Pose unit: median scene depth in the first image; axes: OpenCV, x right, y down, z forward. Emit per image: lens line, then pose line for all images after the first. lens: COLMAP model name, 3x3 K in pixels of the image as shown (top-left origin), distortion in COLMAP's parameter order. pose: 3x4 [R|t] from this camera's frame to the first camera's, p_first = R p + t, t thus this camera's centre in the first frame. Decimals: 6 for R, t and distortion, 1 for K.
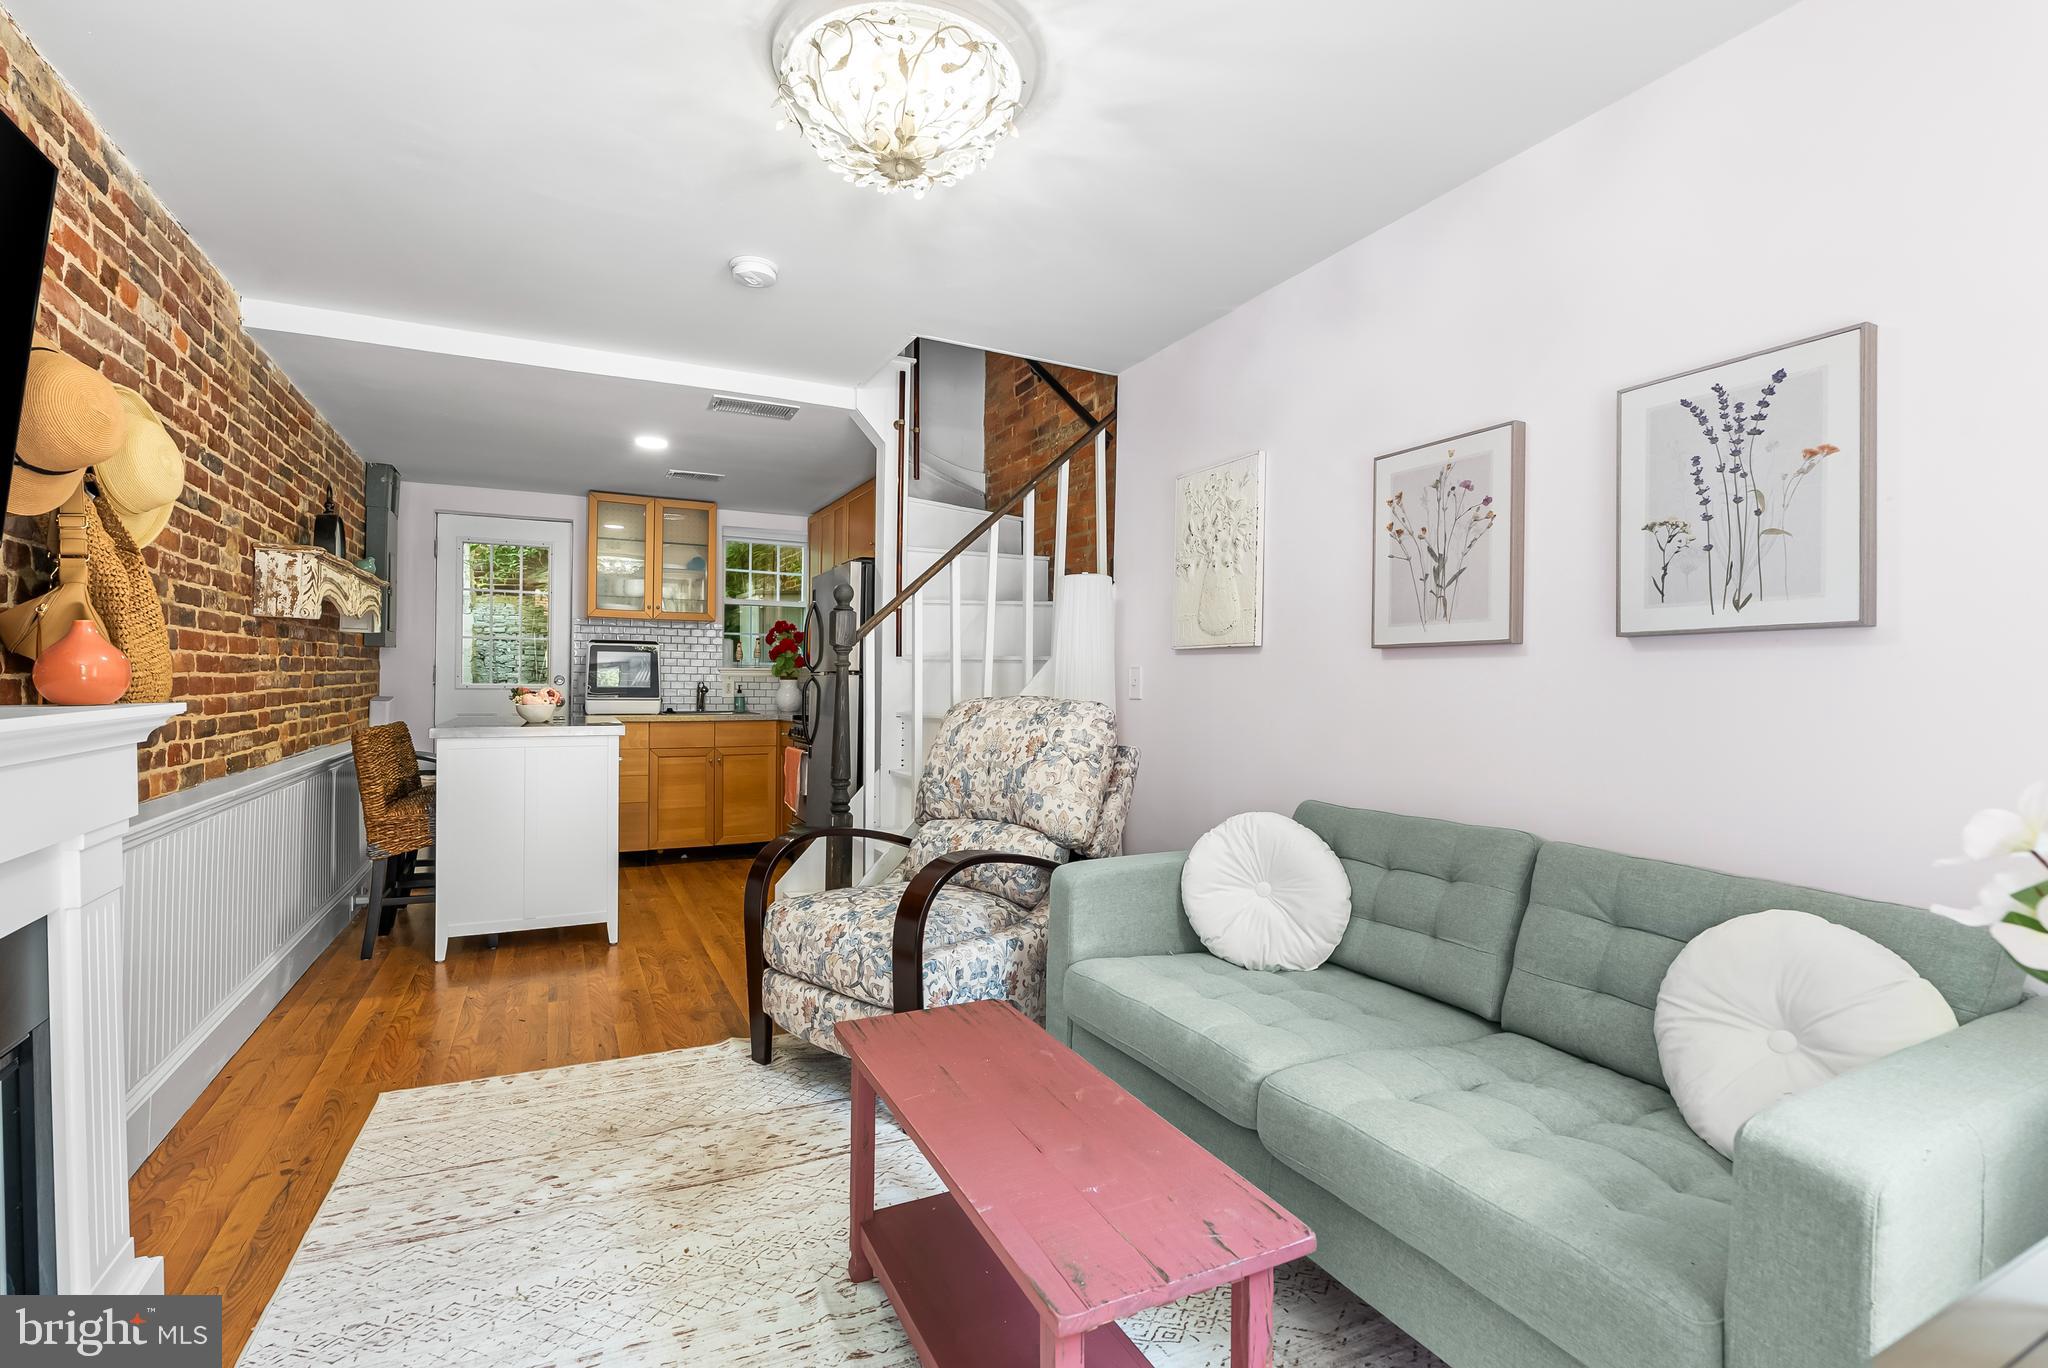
lens RADIAL K [[927.1, 0, 1020.3], [0, 927.1, 685.8], [0, 0, 1]] dist [-0.008372, 0.000669]
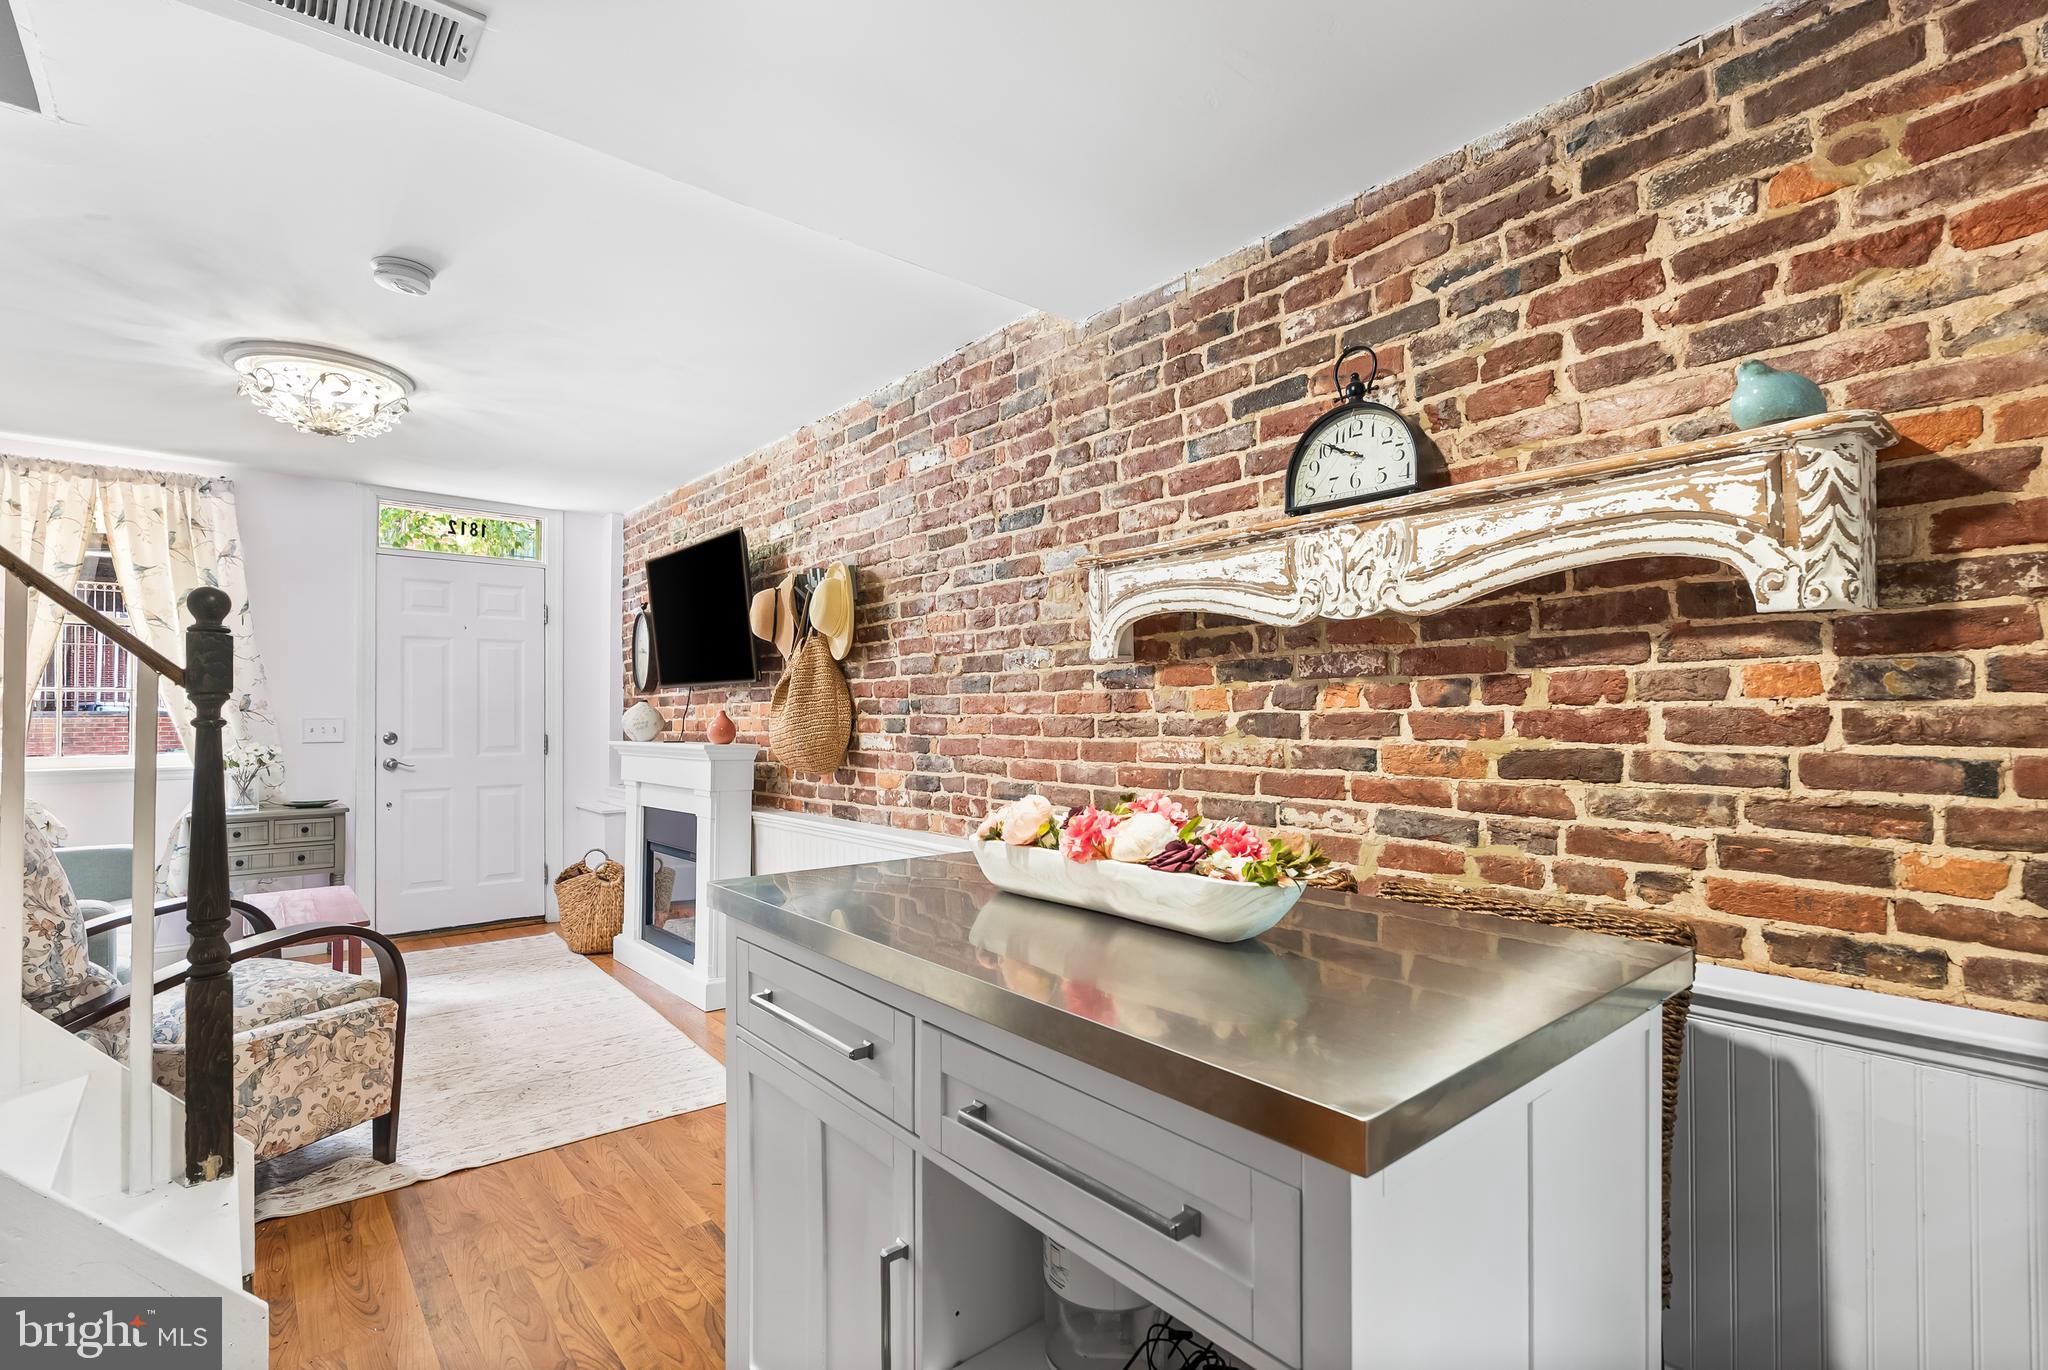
lens RADIAL K [[952.0, 0, 1011.6], [0, 952.0, 706.1], [0, 0, 1]] dist [-0.003439, -0.000120]
pose [[-0.974530, -0.008355, -0.224101, -0.544412], [-0.007378, 0.999959, -0.005197, -0.034037], [0.224136, -0.003411, -0.974552, 1.670003]]
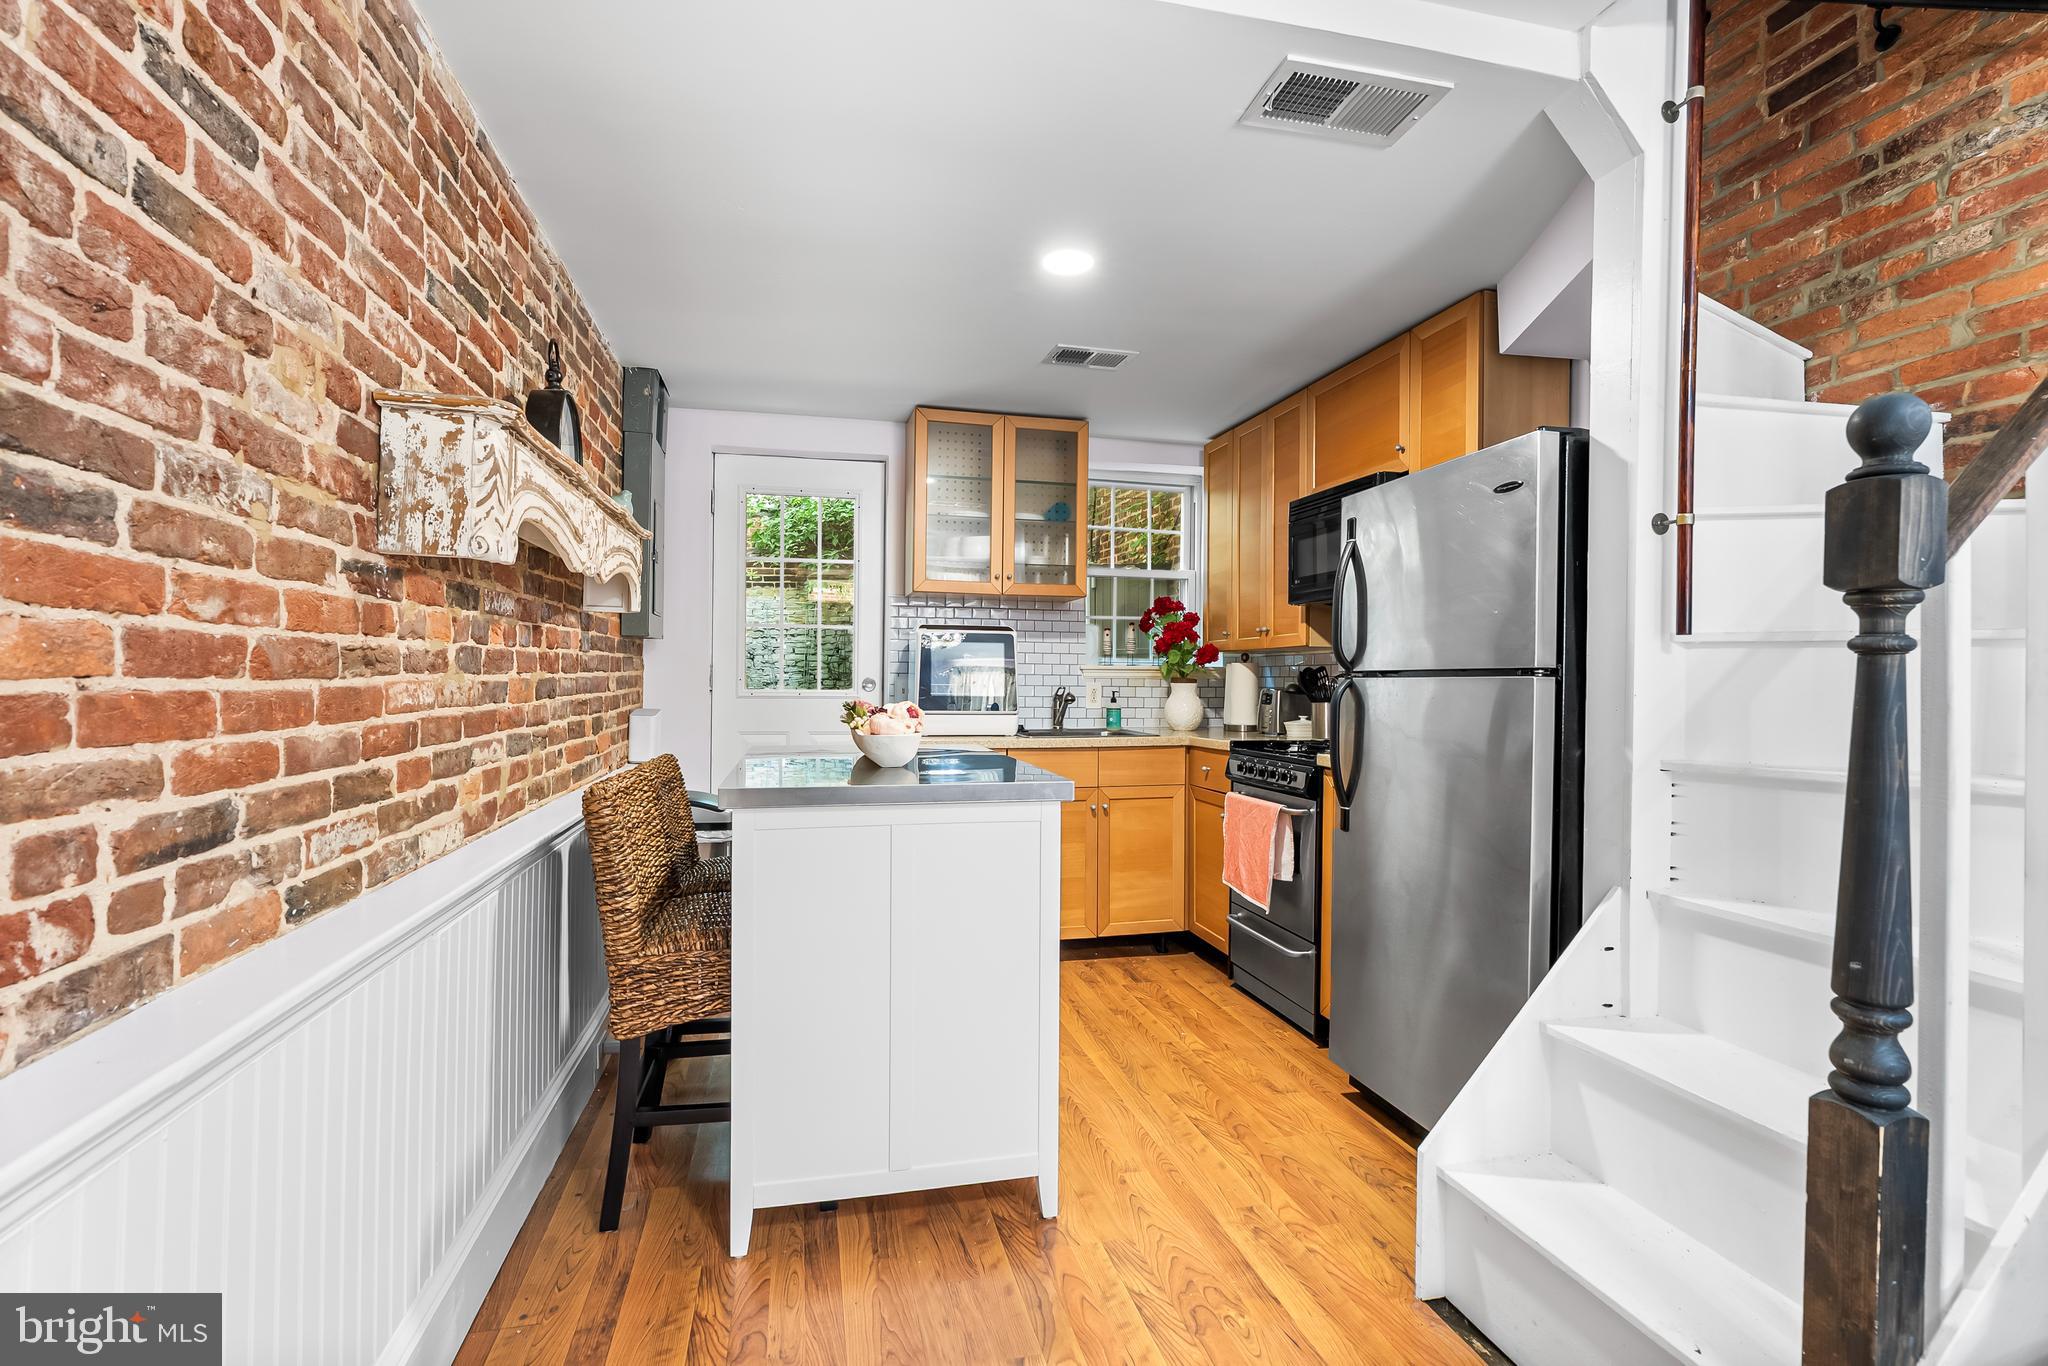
lens RADIAL K [[927.1, 0, 1020.3], [0, 927.1, 684.8], [0, 0, 1]] dist [-0.008372, 0.000669]
pose [[0.973485, -0.001591, -0.228744, -0.402694], [0.001480, 0.999999, -0.000658, -0.009439], [0.228745, 0.000302, 0.973486, 0.604847]]
